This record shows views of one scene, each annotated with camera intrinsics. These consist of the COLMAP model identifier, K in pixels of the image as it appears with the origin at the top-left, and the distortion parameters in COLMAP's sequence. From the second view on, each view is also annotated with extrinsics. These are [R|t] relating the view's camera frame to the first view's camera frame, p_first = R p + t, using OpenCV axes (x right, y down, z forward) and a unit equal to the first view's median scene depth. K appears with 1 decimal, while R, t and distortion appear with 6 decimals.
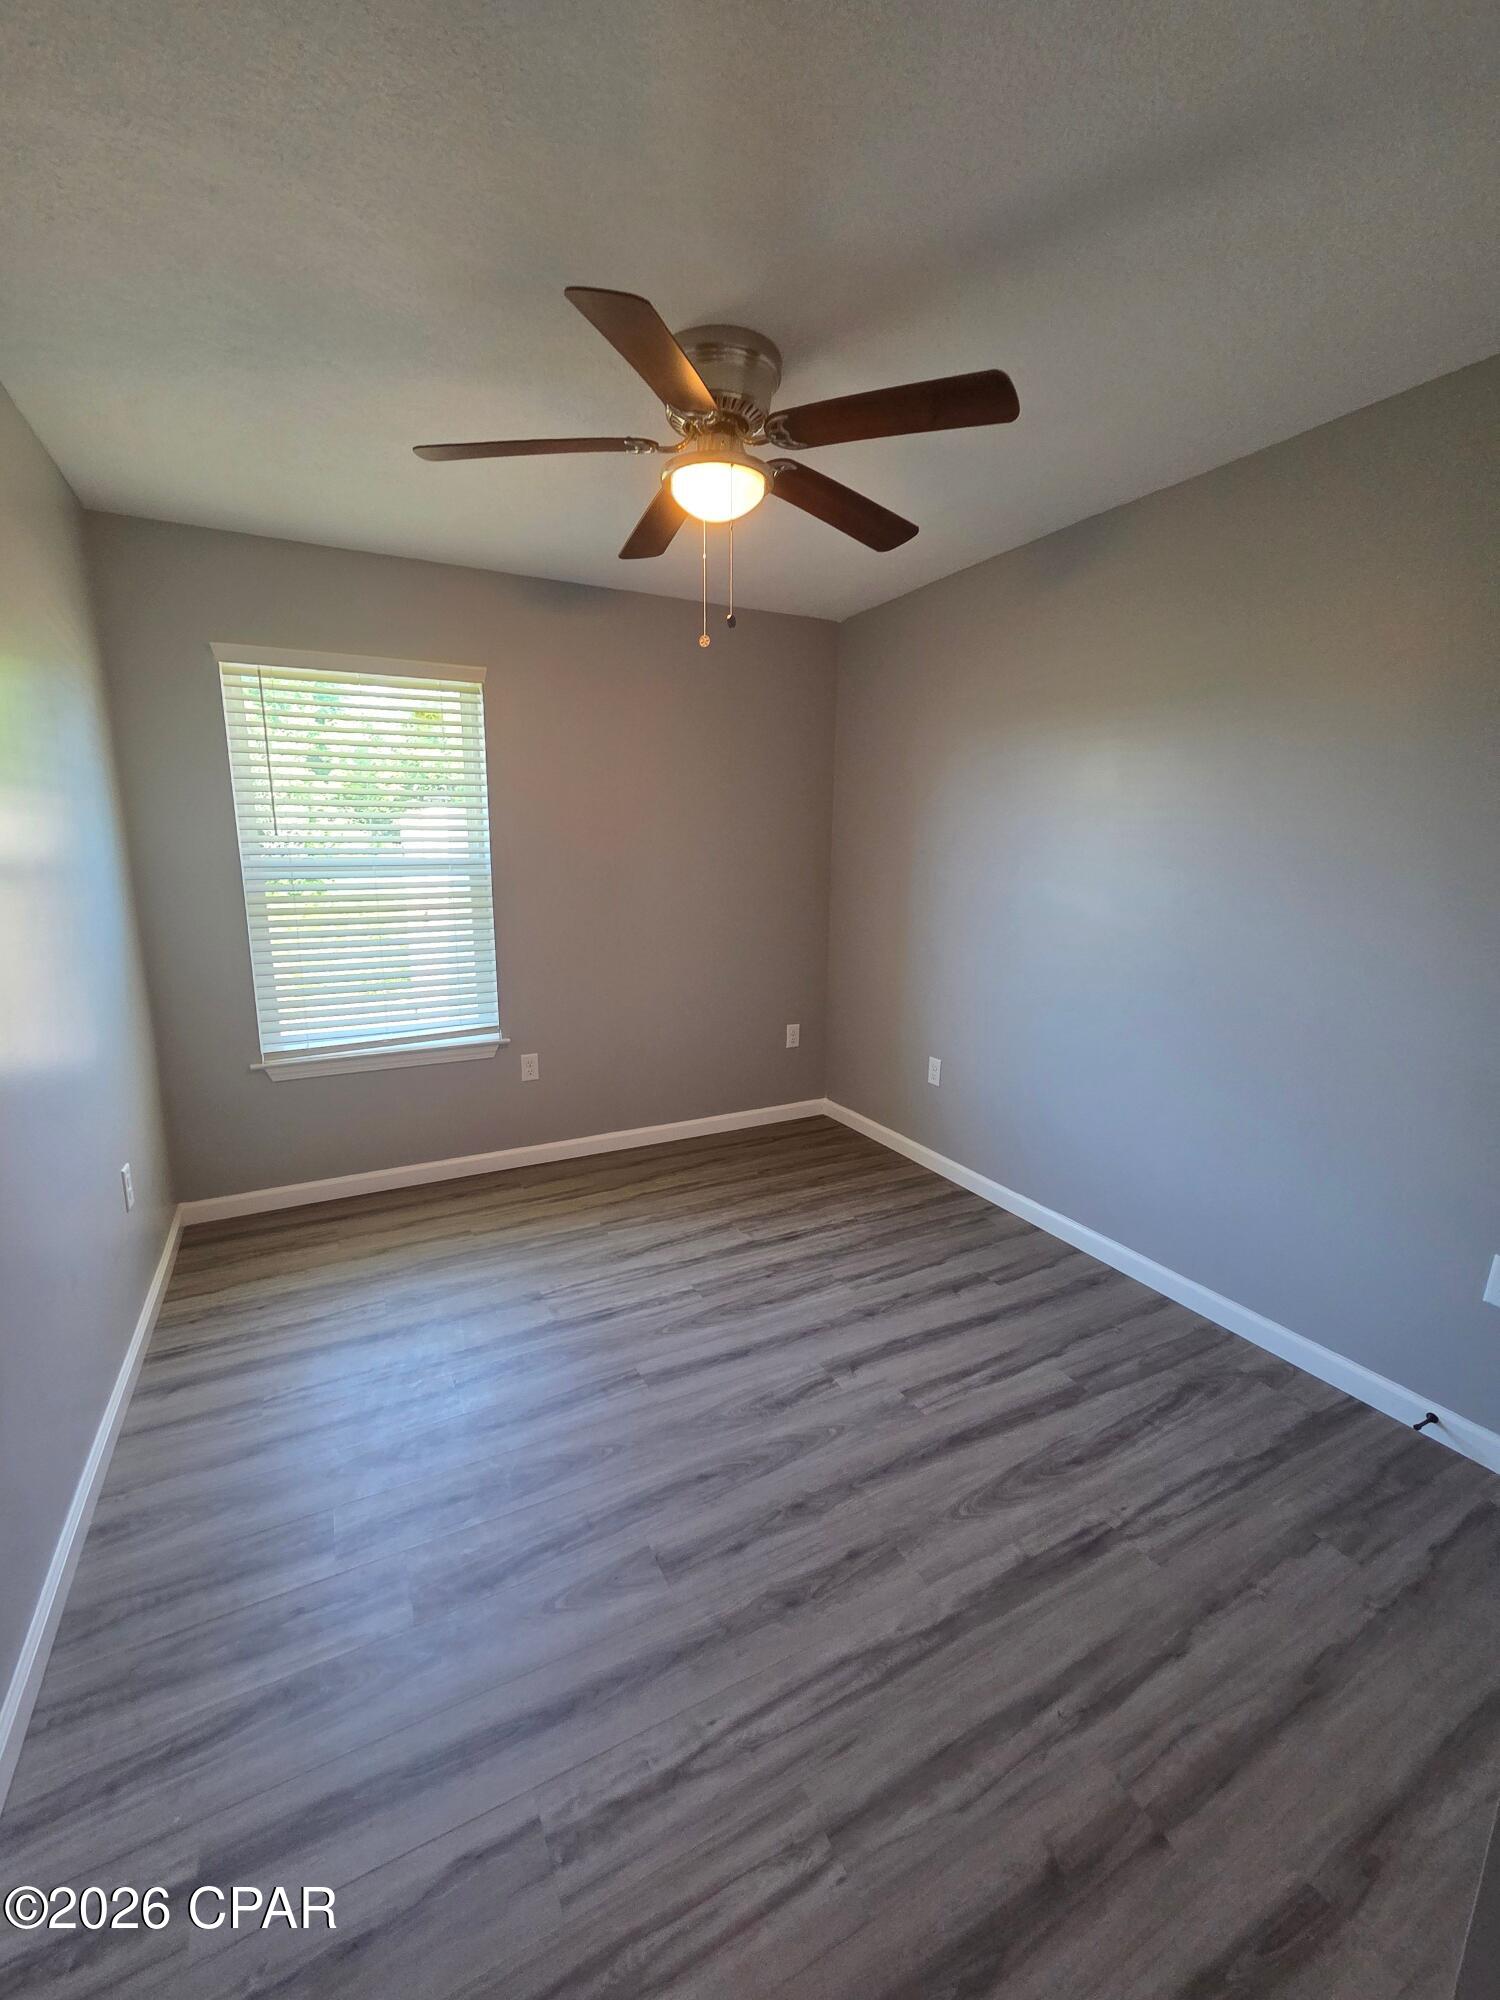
lens RADIAL K [[821.9, 0, 752.1], [0, 821.9, 1000.3], [0, 0, 1]] dist [0.002230, -0.000084]
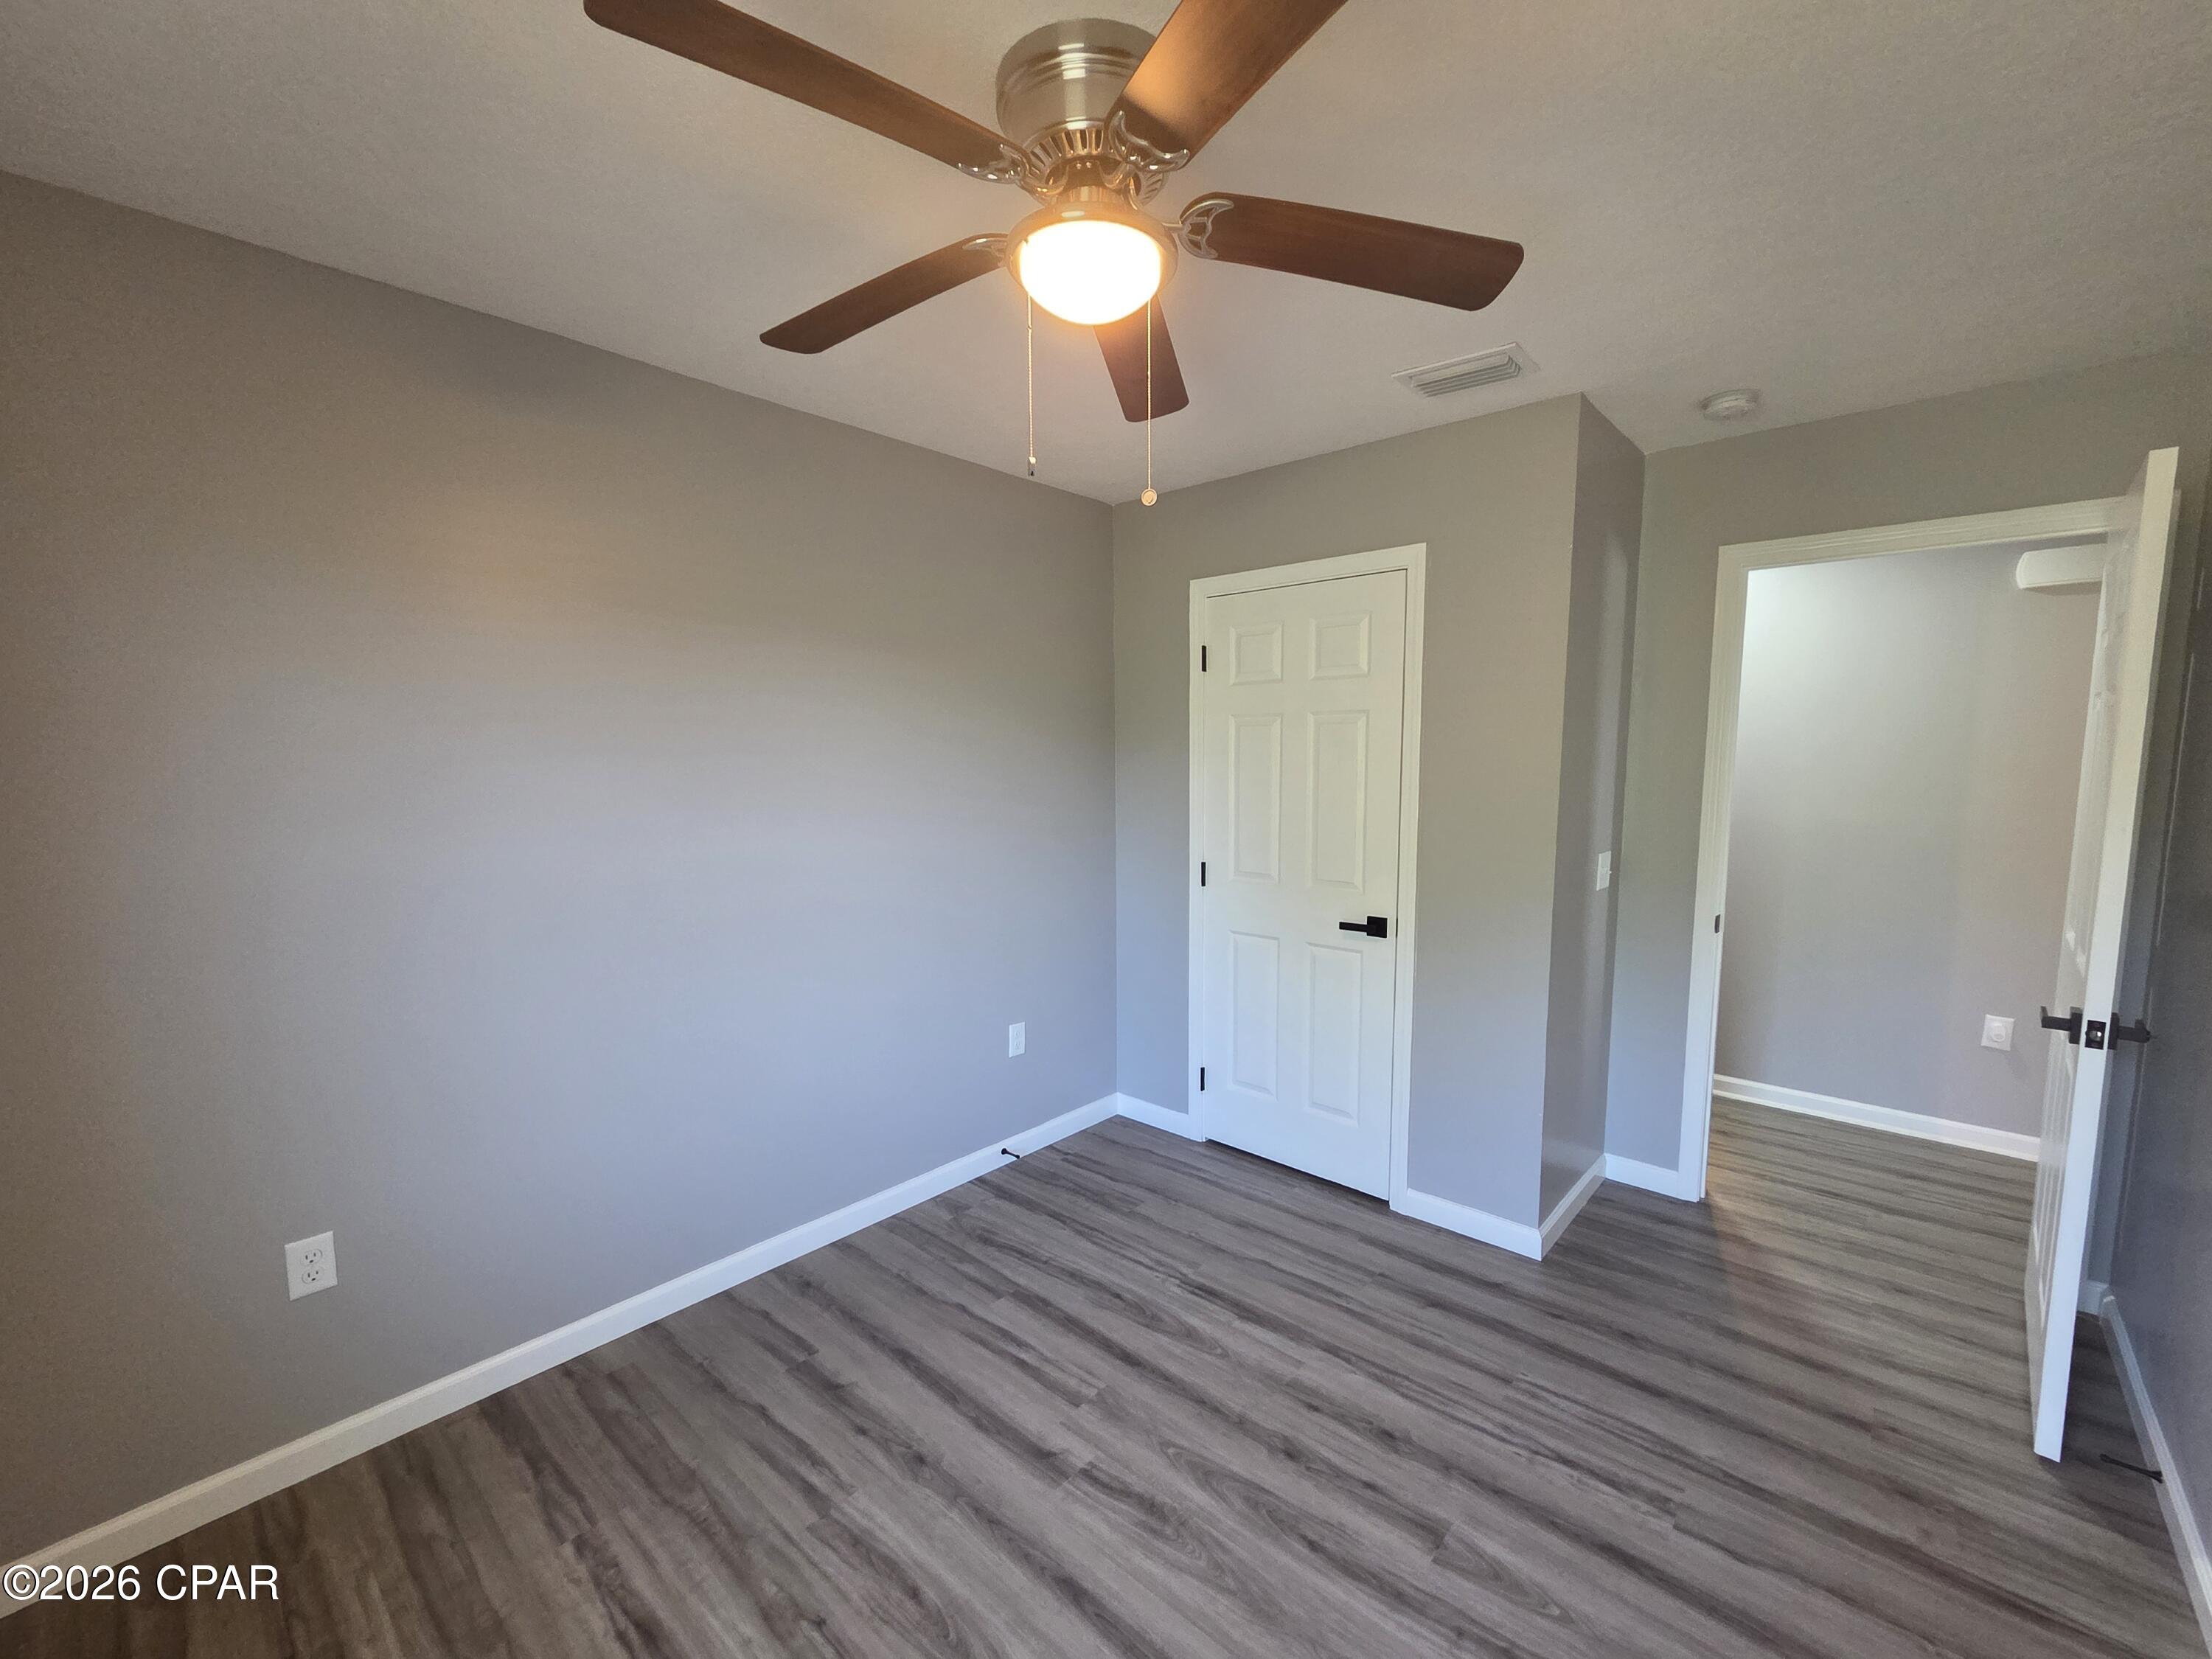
lens RADIAL K [[909.0, 0, 1111.9], [0, 909.0, 833.1], [0, 0, 1]] dist [0.002230, -0.000084]
pose [[-0.343053, -0.090536, 0.934943, -0.682686], [0.183127, 0.969799, 0.161105, -0.260965], [-0.921292, 0.226481, -0.316113, 1.152187]]
